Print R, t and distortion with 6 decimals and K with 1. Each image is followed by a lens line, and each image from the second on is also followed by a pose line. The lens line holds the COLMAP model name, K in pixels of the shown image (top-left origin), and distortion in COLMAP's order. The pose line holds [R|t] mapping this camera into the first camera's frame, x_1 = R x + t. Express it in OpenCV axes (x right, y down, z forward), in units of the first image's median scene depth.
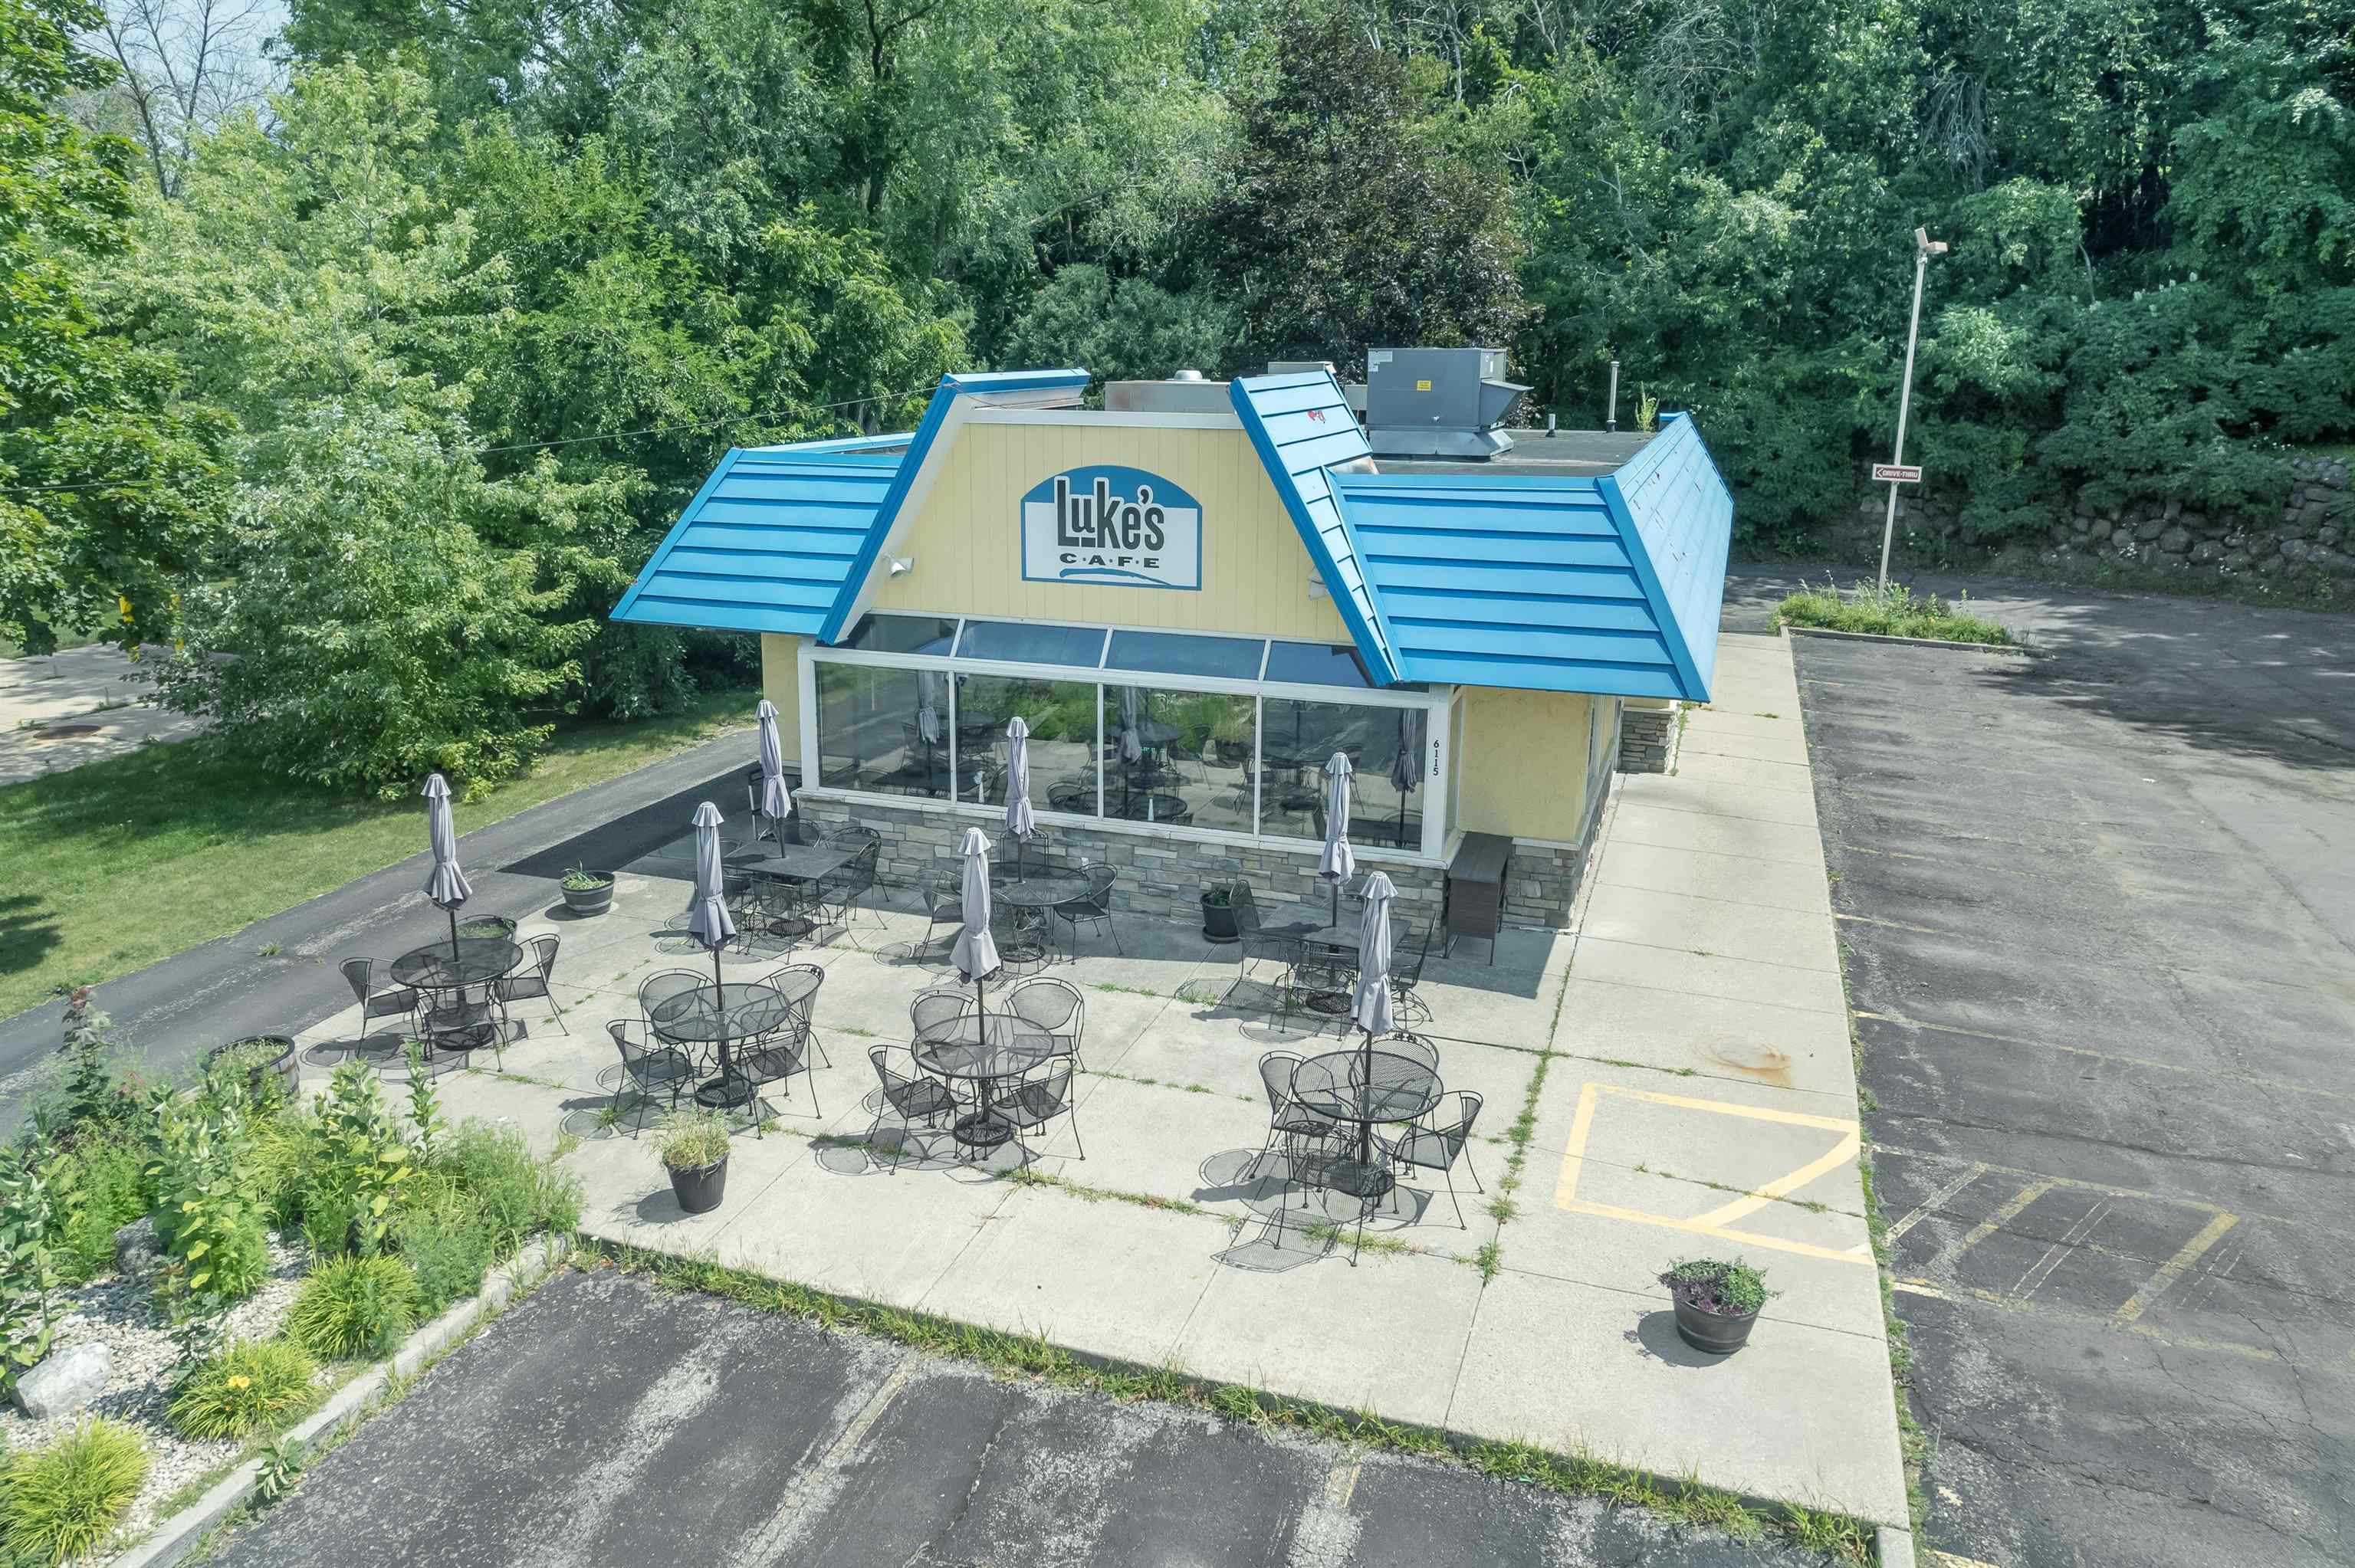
lens RADIAL K [[1603.7, 0, 1149.5], [0, 1603.7, 770.0], [0, 0, 1]] dist [-0.044458, 0.016488]
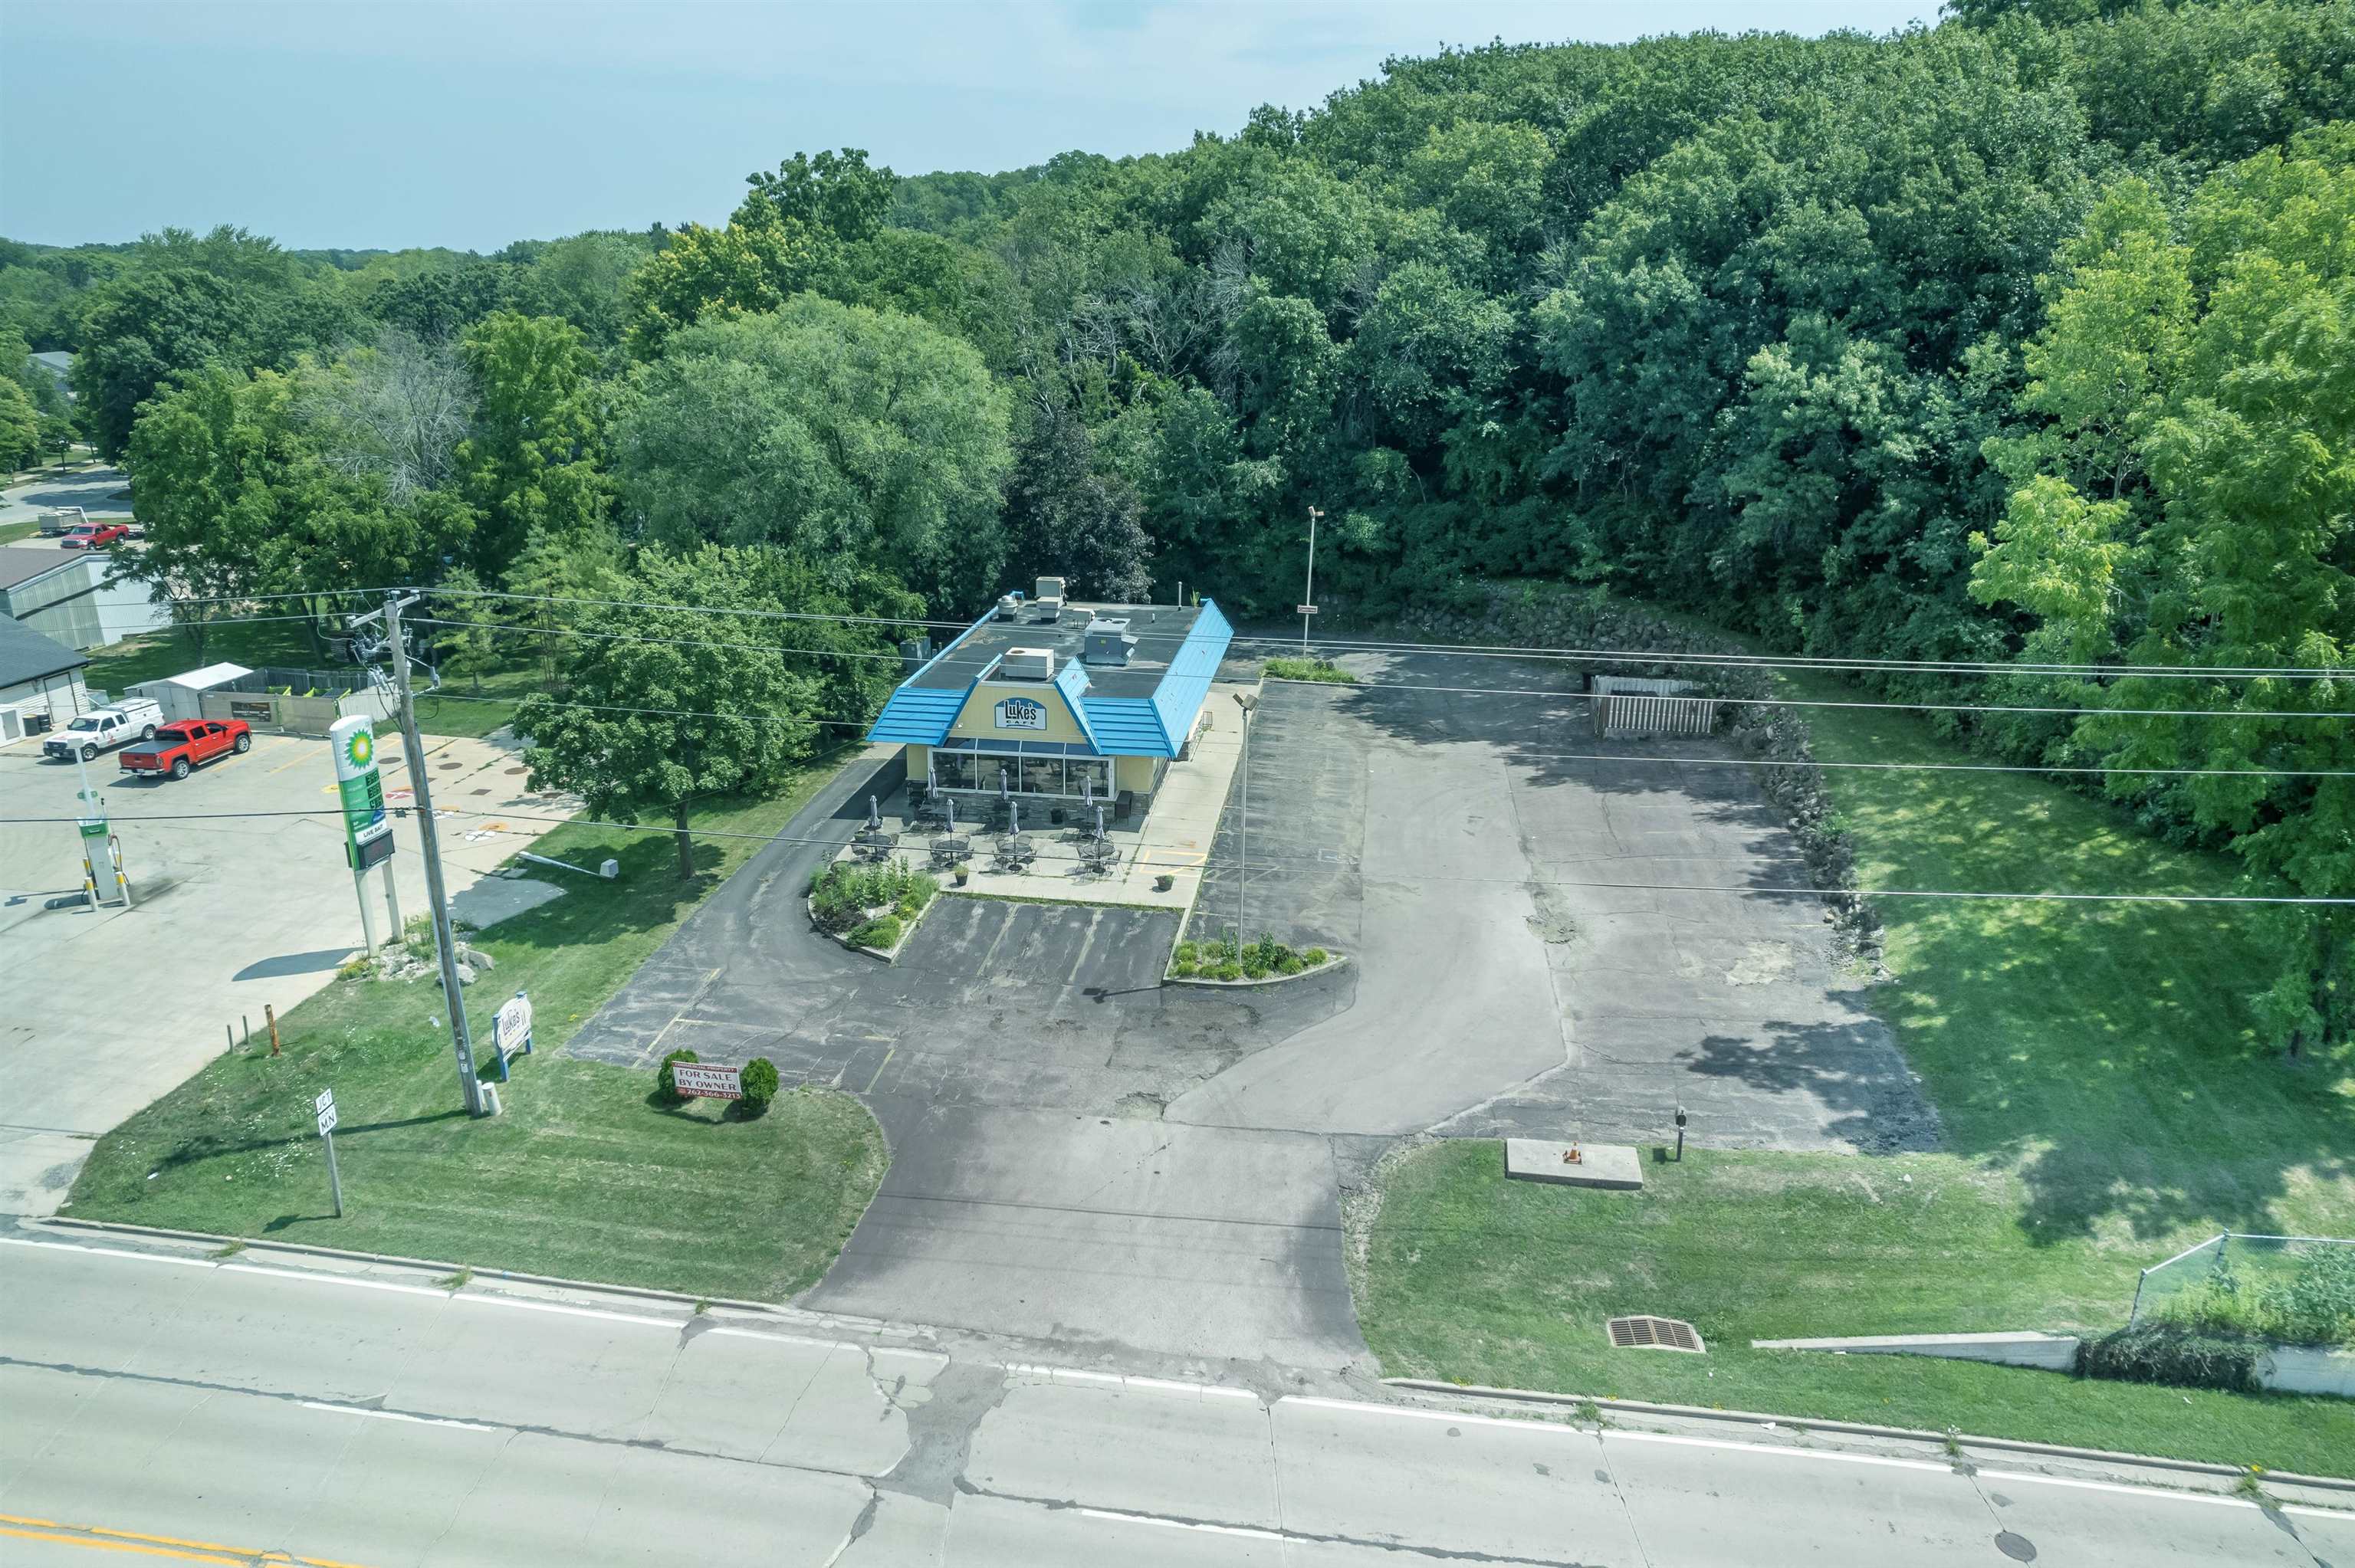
lens RADIAL K [[1517.7, 0, 1149.2], [0, 1517.7, 818.2], [0, 0, 1]] dist [-0.065908, 0.053067]
pose [[0.980928, -0.064012, 0.183531, -0.389379], [0.047079, 0.994346, 0.095181, -0.230998], [-0.188586, -0.084726, 0.978395, -2.475528]]
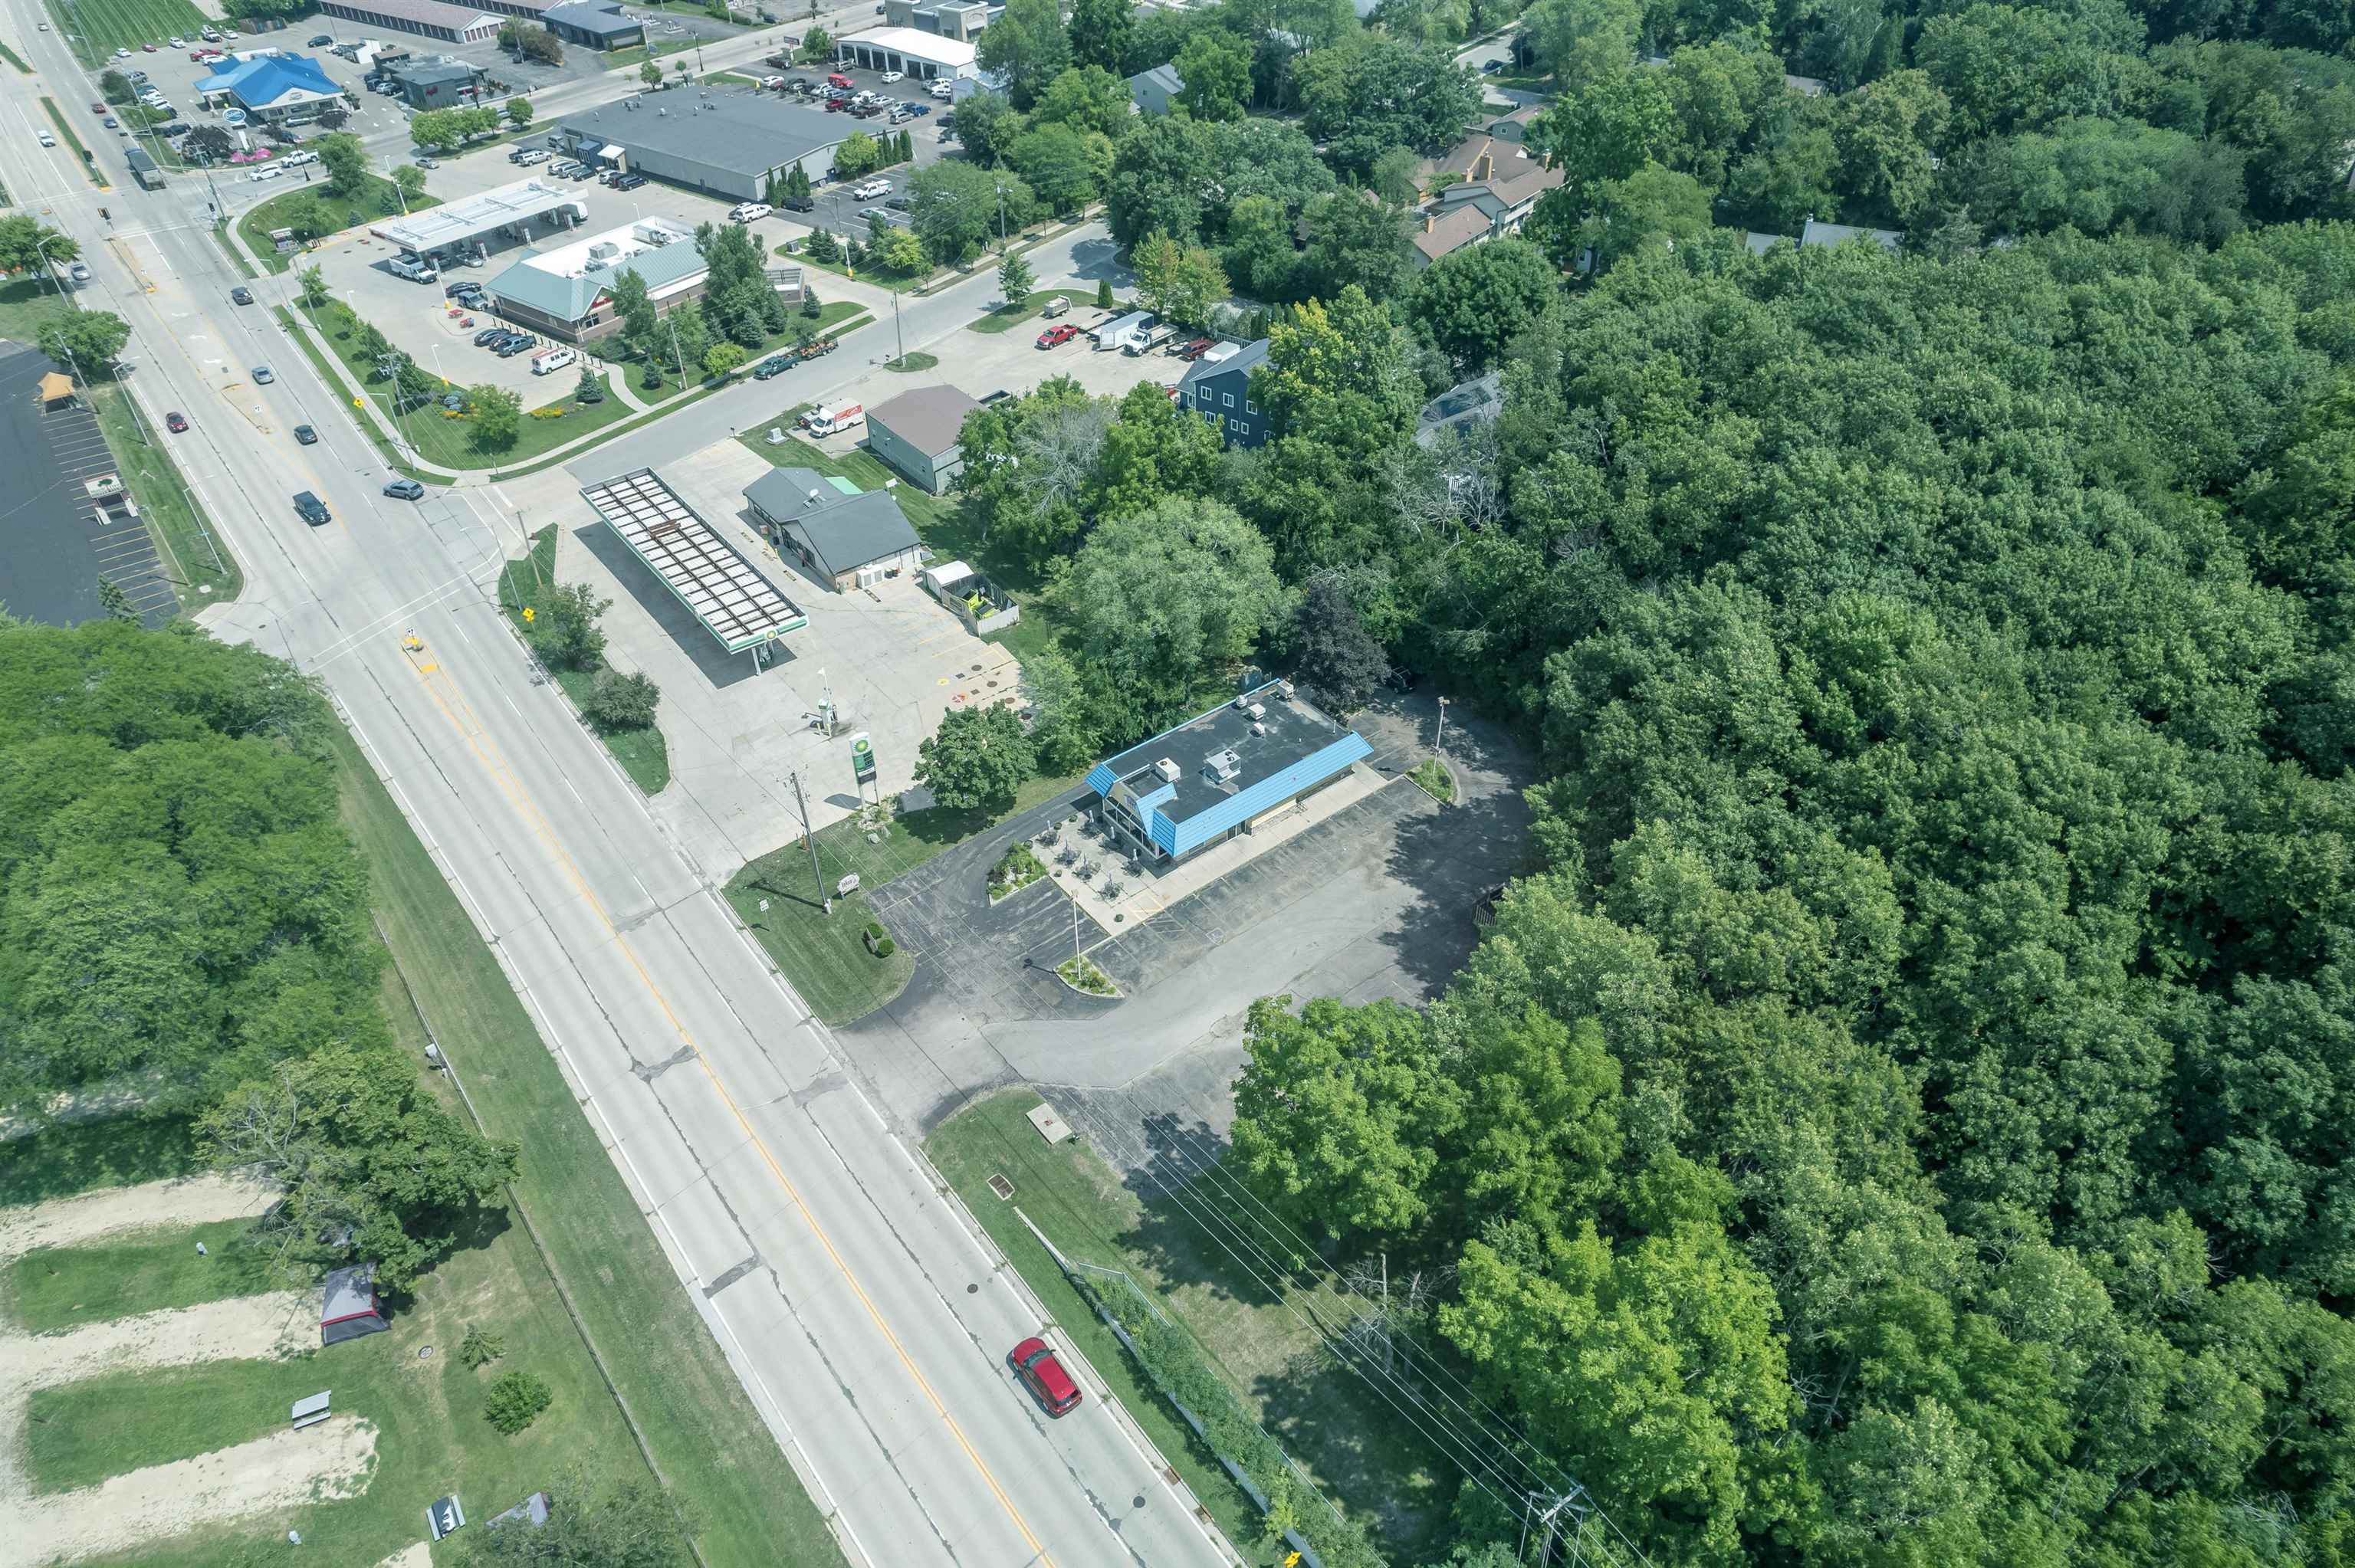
lens RADIAL K [[1517.7, 0, 1195.5], [0, 1517.7, 724.0], [0, 0, 1]] dist [-0.065908, 0.053067]
pose [[0.851519, 0.308268, -0.424131, 3.196436], [-0.122652, 0.903577, 0.410493, -3.509430], [0.509777, -0.297522, 0.807223, -4.577384]]
